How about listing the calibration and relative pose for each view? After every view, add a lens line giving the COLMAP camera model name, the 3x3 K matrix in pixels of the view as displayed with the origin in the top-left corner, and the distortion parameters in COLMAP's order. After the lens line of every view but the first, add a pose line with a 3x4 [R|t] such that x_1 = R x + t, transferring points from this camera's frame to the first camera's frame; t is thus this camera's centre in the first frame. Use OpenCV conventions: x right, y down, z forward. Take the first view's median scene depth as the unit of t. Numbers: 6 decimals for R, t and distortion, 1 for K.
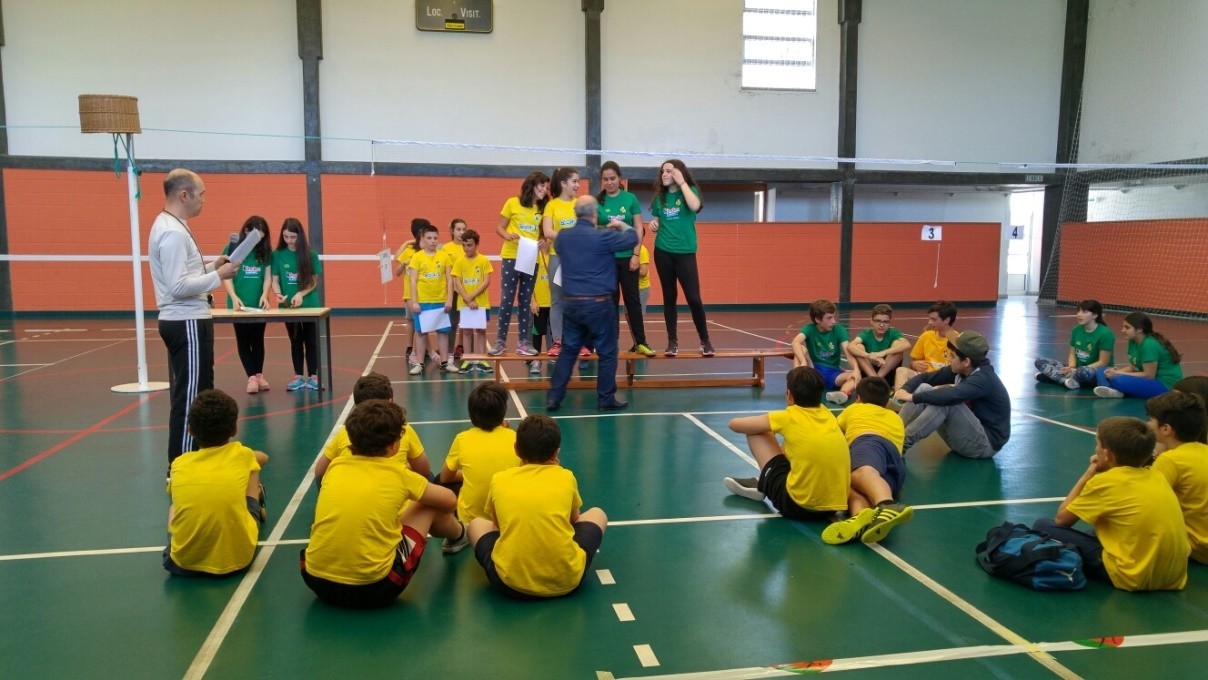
lens RADIAL K [[906.8, 0, 597.1], [0, 906.8, 343.7], [0, 0, 1]] dist [-0.031983, 0.086222]
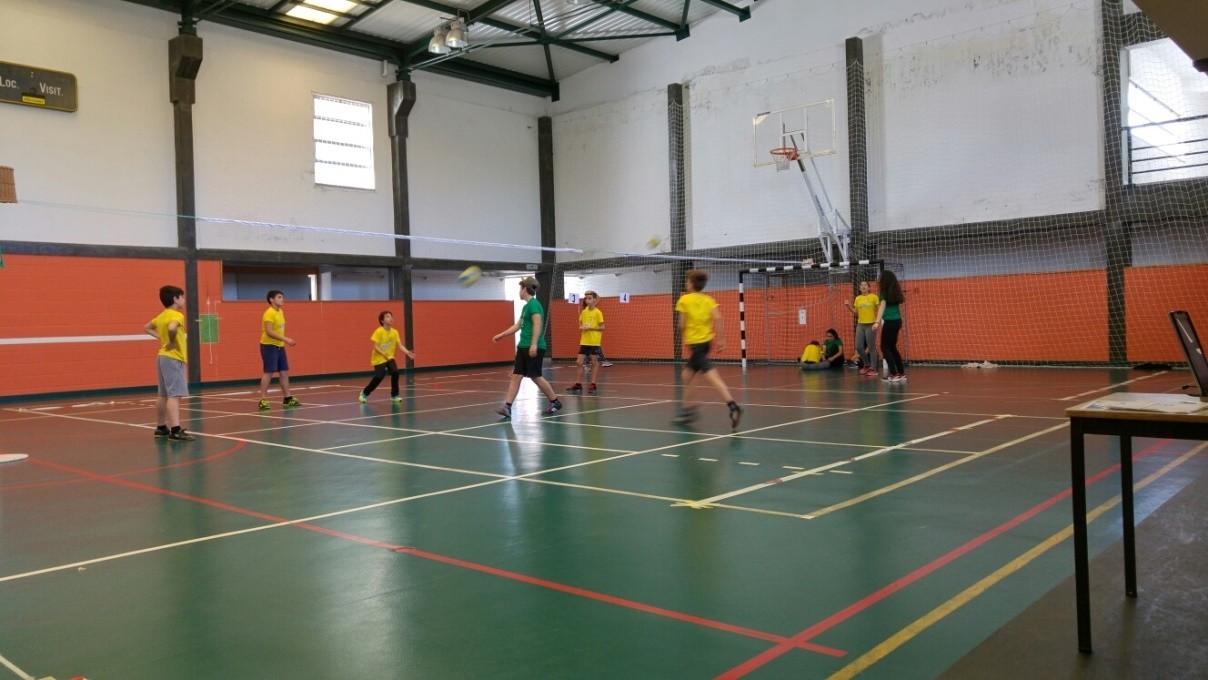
lens RADIAL K [[875.6, 0, 598.4], [0, 875.6, 320.1], [0, 0, 1]] dist [-0.015041, 0.024022]
pose [[0.798533, -0.022489, 0.601531, -0.229983], [0.095420, 0.991396, -0.089605, 0.019356], [-0.594340, 0.128951, 0.793808, -0.059784]]
